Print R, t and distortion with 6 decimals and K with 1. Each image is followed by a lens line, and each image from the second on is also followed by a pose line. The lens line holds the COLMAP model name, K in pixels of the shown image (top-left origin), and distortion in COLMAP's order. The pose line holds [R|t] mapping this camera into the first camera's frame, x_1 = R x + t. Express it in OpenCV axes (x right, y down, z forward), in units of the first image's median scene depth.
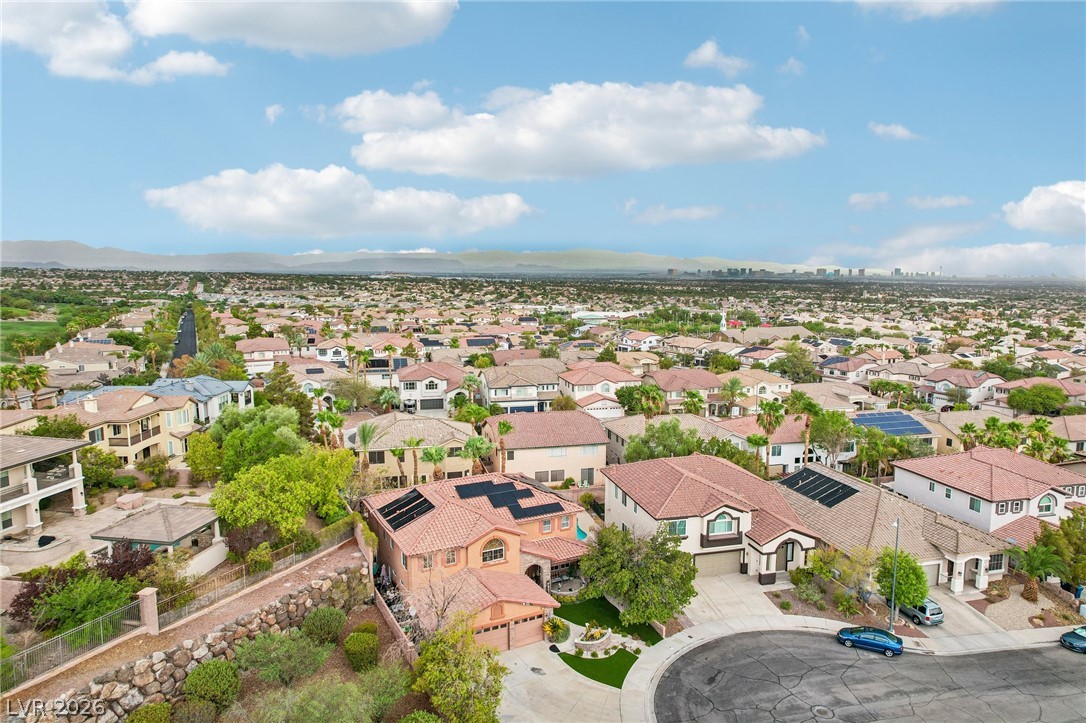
lens RADIAL K [[693.5, 0, 545.9], [0, 693.5, 357.8], [0, 0, 1]] dist [-0.075904, 0.068988]
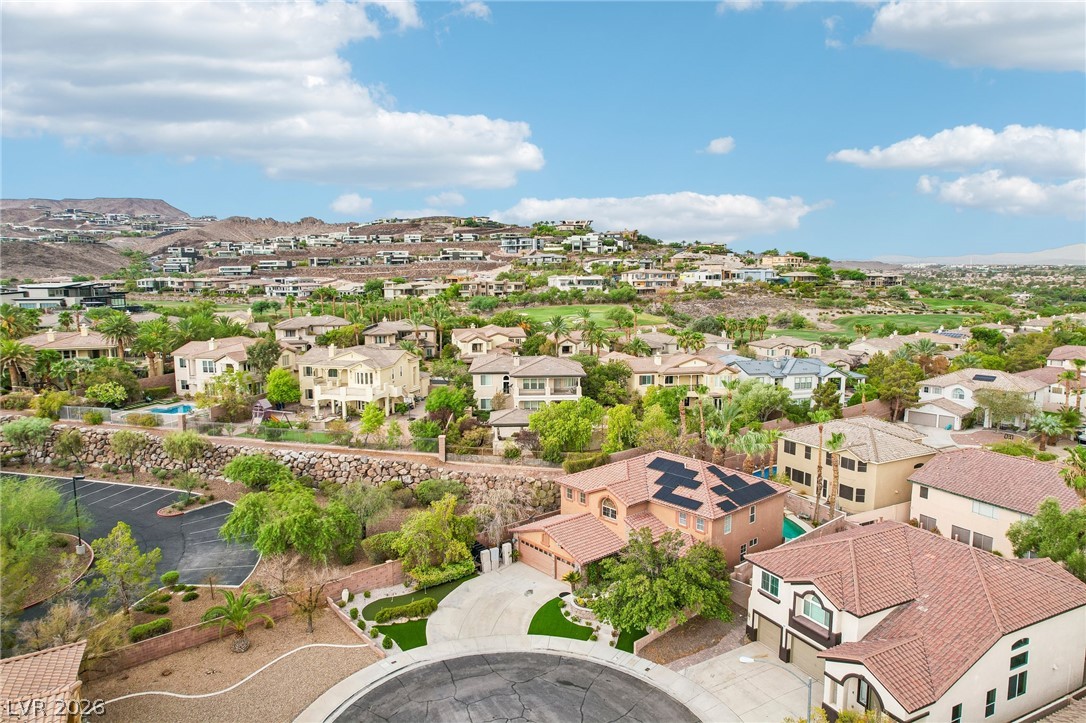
lens RADIAL K [[693.5, 0, 544.2], [0, 693.5, 359.4], [0, 0, 1]] dist [-0.075904, 0.068988]
pose [[0.220204, 0.117536, -0.968347, 0.860362], [-0.113700, 0.989040, 0.094192, -0.050805], [0.968805, 0.089360, 0.231155, 0.544958]]
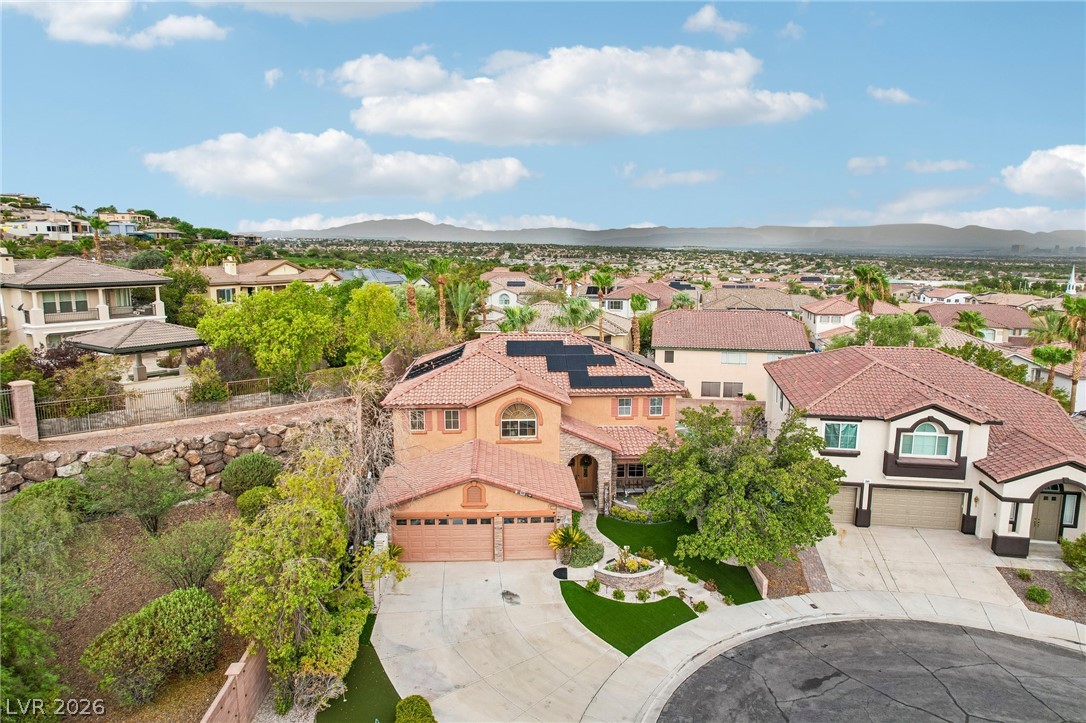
lens RADIAL K [[693.5, 0, 546.4], [0, 693.5, 360.2], [0, 0, 1]] dist [-0.075904, 0.068988]
pose [[0.912552, 0.066678, -0.403489, 0.192947], [-0.051096, 0.997477, 0.049275, 0.165005], [0.405757, -0.024349, 0.913657, 0.351718]]
